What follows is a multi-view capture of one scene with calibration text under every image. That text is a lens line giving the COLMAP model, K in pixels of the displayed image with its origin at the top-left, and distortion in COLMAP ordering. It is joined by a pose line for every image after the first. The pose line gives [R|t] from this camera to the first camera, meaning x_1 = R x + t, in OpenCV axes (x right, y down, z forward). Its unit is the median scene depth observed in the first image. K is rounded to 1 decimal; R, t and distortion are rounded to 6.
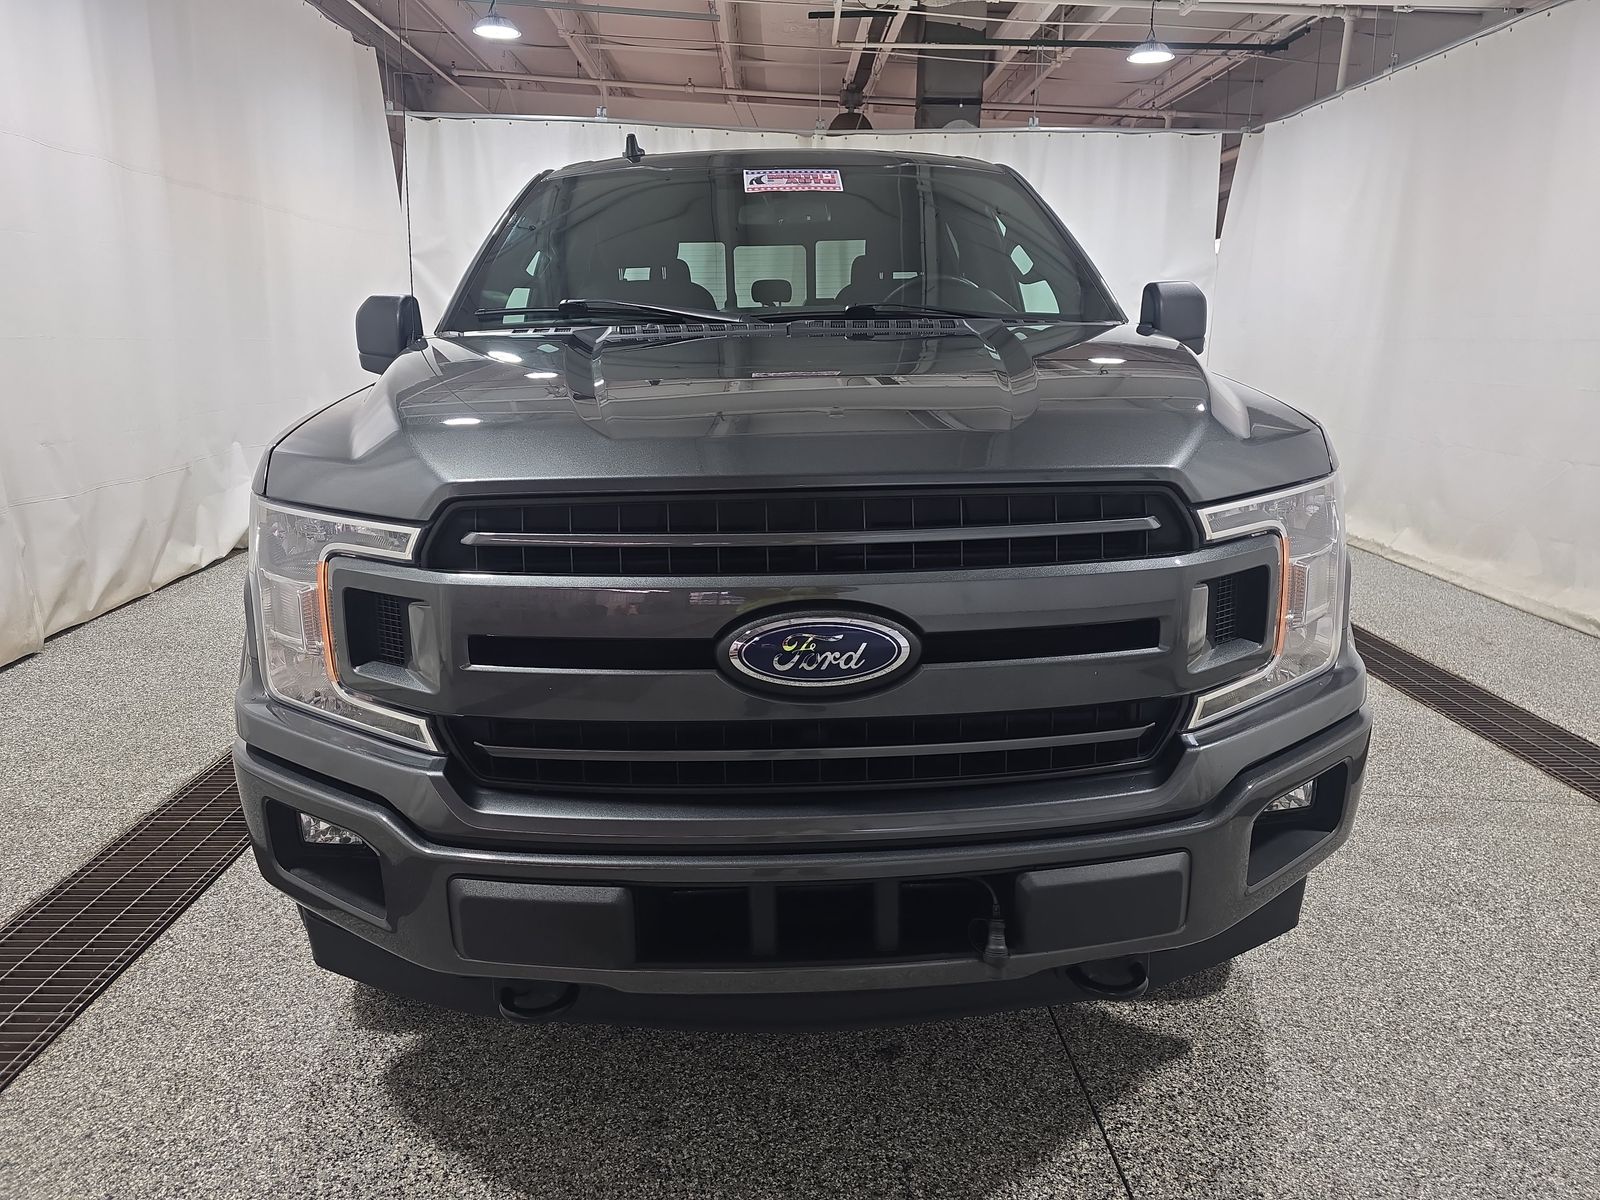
lens RADIAL K [[1081.1, 0, 799.7], [0, 1081.1, 605.9], [0, 0, 1]] dist [0.034079, -0.035845]
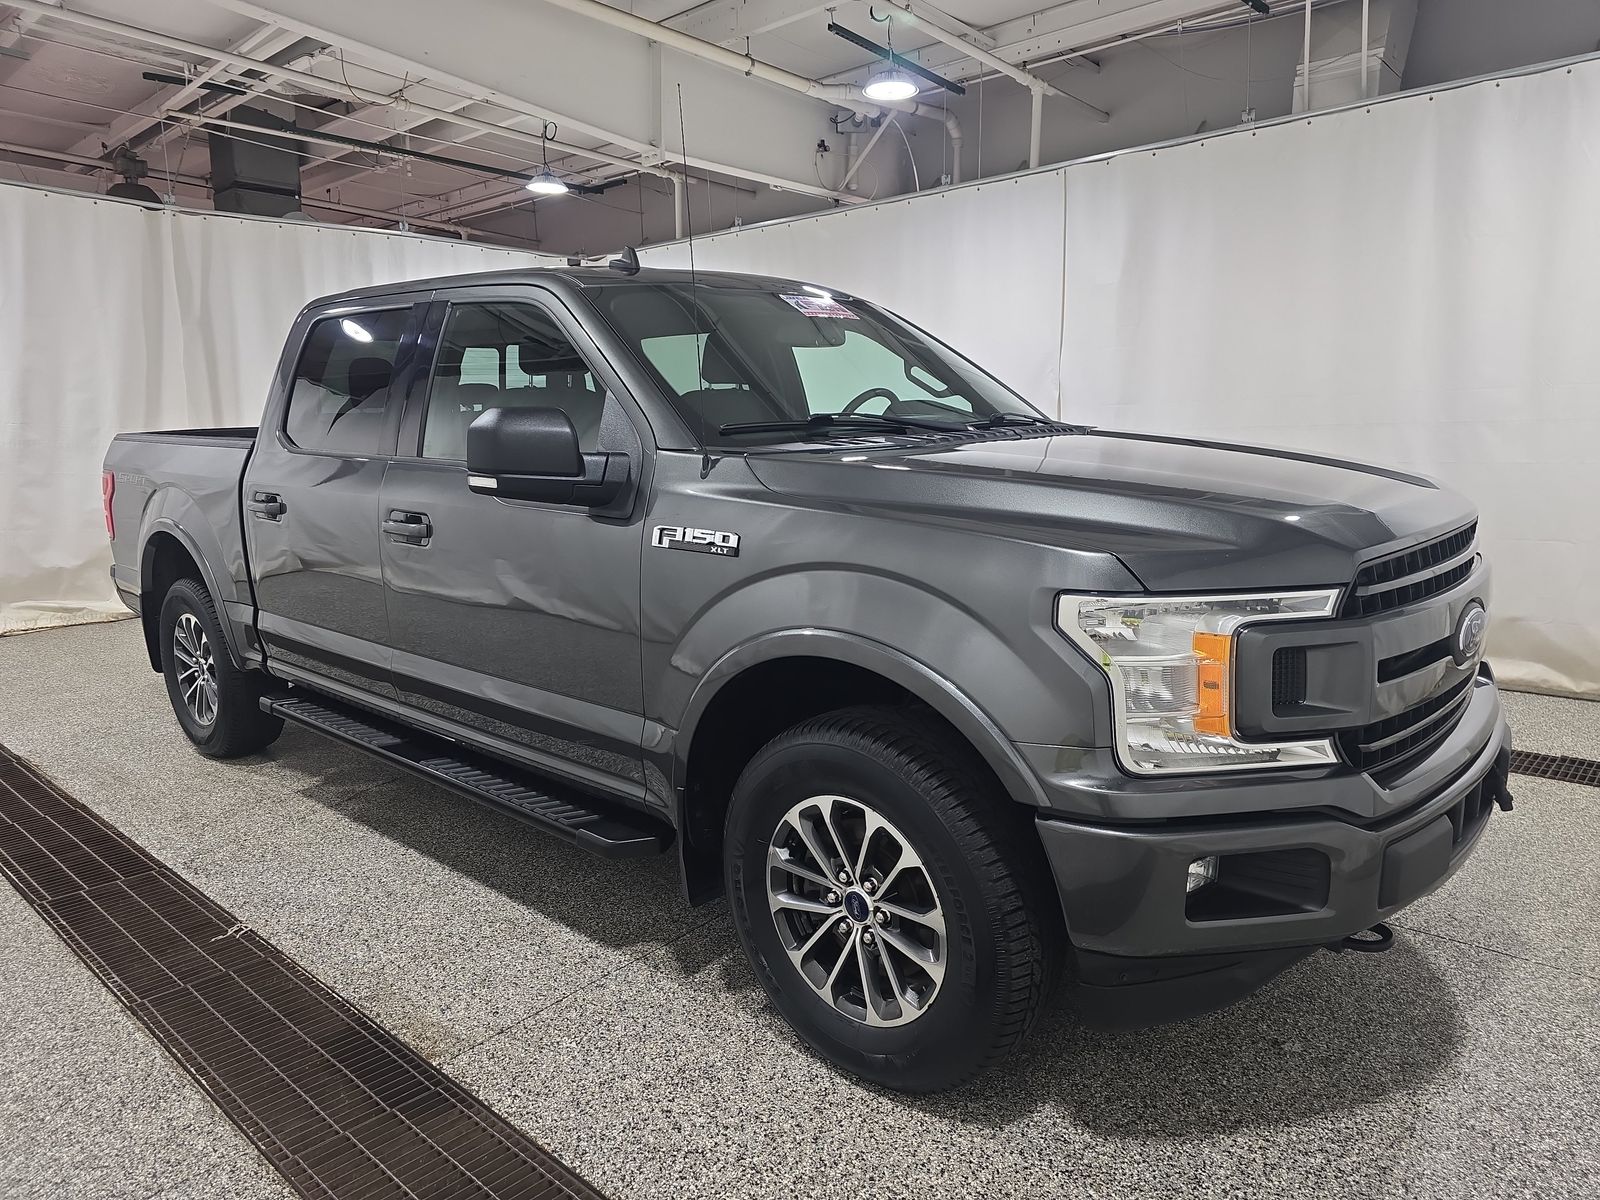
lens RADIAL K [[1081.1, 0, 804.7], [0, 1081.1, 602.6], [0, 0, 1]] dist [0.034079, -0.035845]
pose [[0.689904, -0.122466, 0.713466, -0.525725], [0.183930, 0.982897, -0.009143, -0.049222], [-0.700144, 0.137536, 0.700630, 0.159466]]
